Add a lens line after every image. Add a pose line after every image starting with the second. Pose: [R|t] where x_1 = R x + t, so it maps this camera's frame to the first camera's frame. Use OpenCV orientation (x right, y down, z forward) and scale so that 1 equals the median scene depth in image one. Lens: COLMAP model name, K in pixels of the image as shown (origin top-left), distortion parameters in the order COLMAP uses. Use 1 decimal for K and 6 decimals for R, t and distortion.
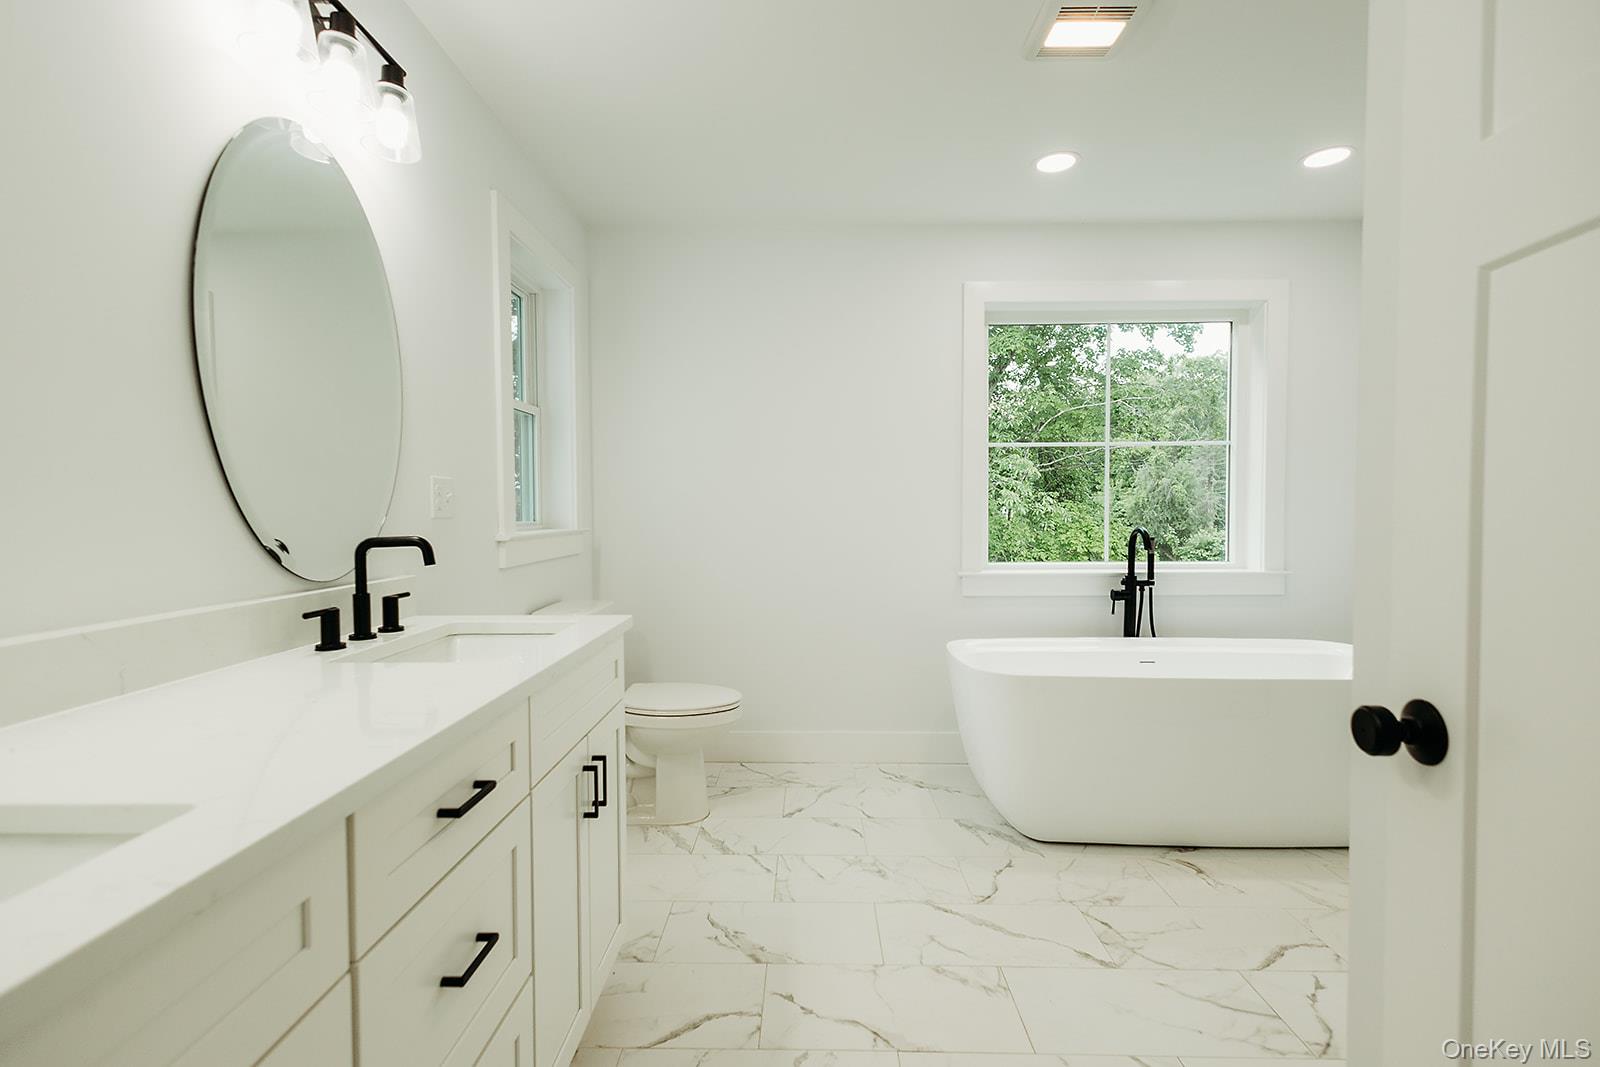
lens RADIAL K [[738.0, 0, 795.7], [0, 738.0, 537.2], [0, 0, 1]] dist [0.009271, -0.000061]
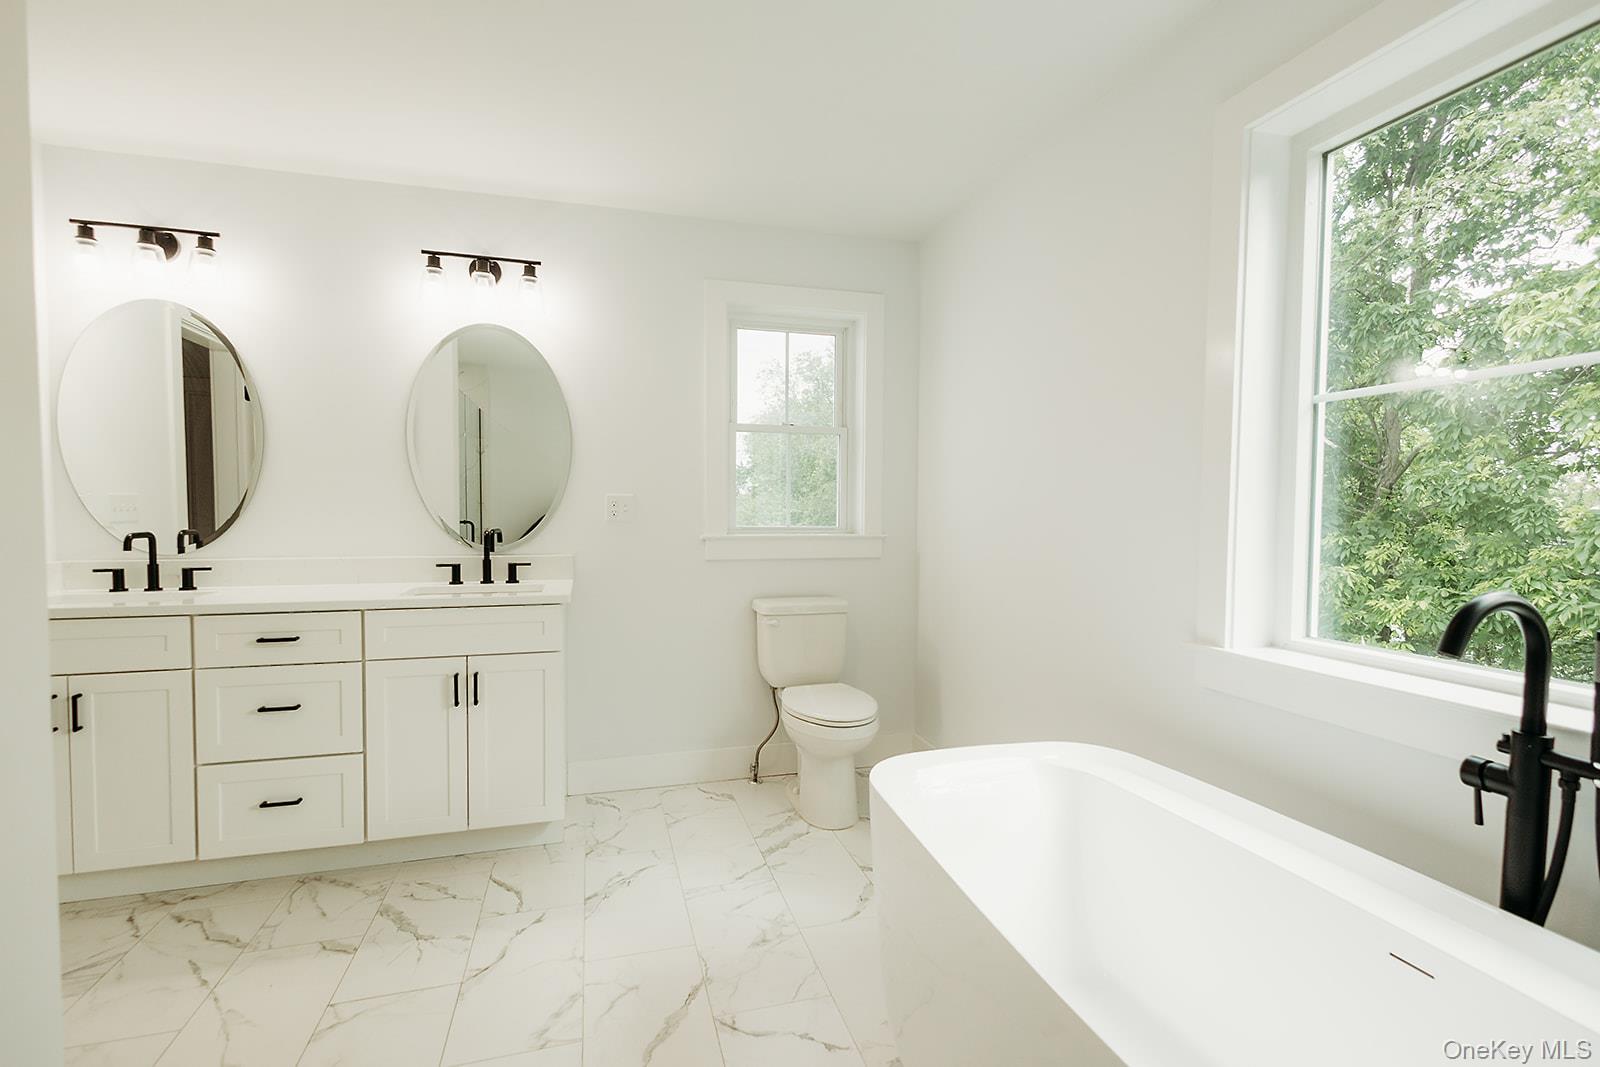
lens RADIAL K [[725.9, 0, 796.3], [0, 725.9, 540.7], [0, 0, 1]] dist [0.010841, 0.000355]
pose [[0.287094, 0.043092, -0.956933, 0.678778], [-0.047608, 0.998395, 0.030676, -0.032153], [0.956719, 0.036750, 0.288685, 0.570153]]
